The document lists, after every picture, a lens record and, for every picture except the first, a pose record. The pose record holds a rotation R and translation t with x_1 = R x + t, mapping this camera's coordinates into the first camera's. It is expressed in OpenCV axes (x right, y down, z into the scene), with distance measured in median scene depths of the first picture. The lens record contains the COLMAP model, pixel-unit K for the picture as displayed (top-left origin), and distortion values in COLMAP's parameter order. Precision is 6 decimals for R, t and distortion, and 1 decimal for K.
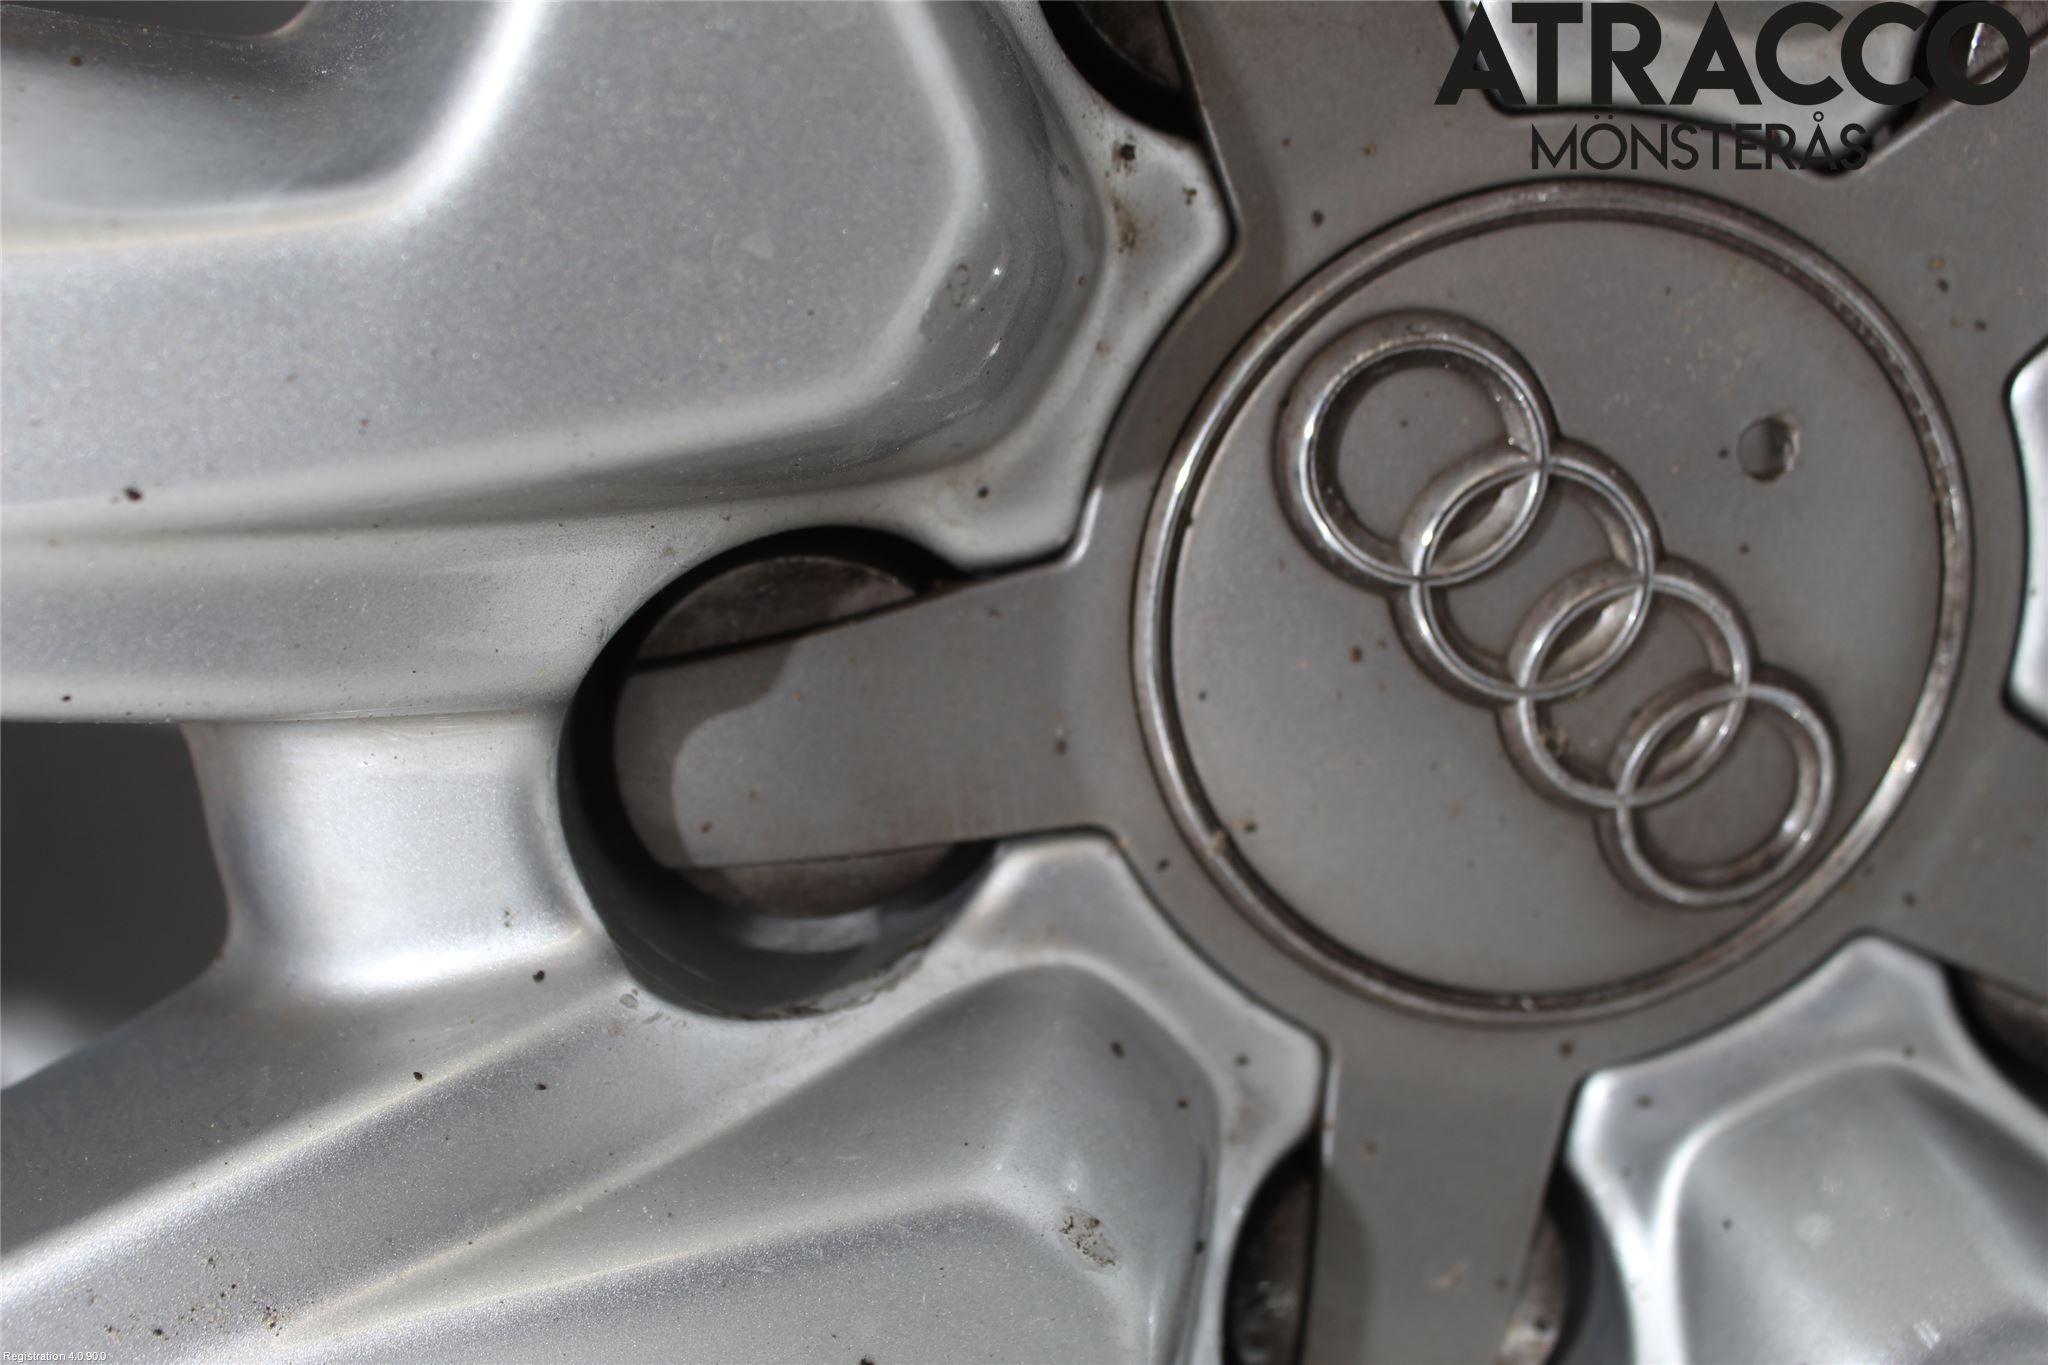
lens RADIAL K [[2626.3, 0, 1024.0], [0, 2626.3, 682.5], [0, 0, 1]] dist [-0.008751, 0.000839]
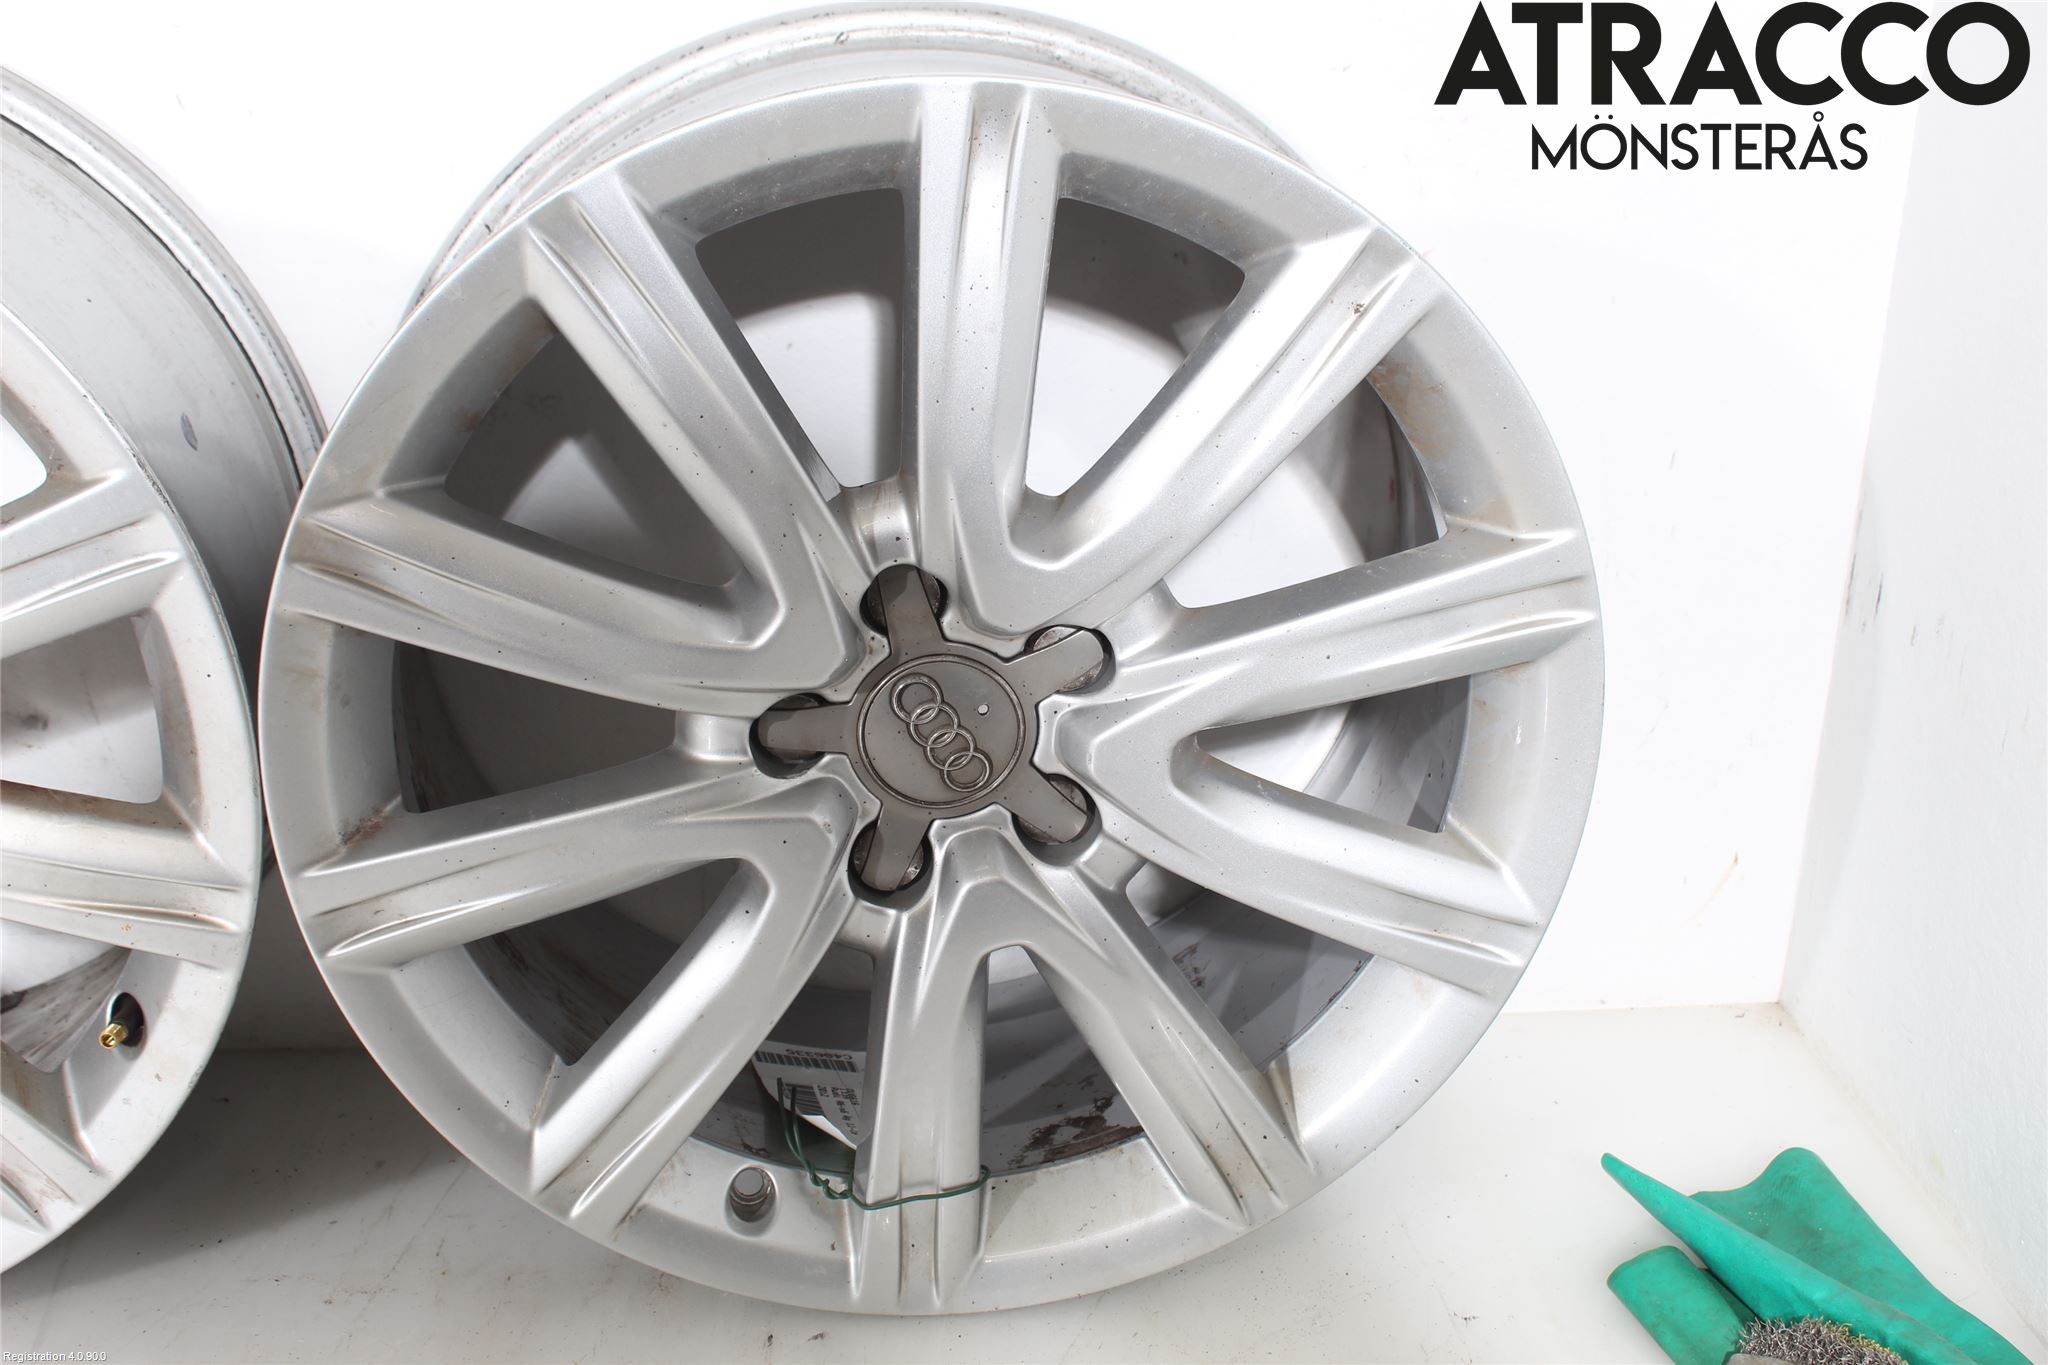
lens RADIAL K [[2626.3, 0, 1024.0], [0, 2626.3, 682.5], [0, 0, 1]] dist [-0.008751, 0.000839]
pose [[0.978352, 0.198438, 0.058729, 0.041883], [-0.203878, 0.972906, 0.109028, -0.729052], [-0.035503, -0.118641, 0.992302, -4.196543]]
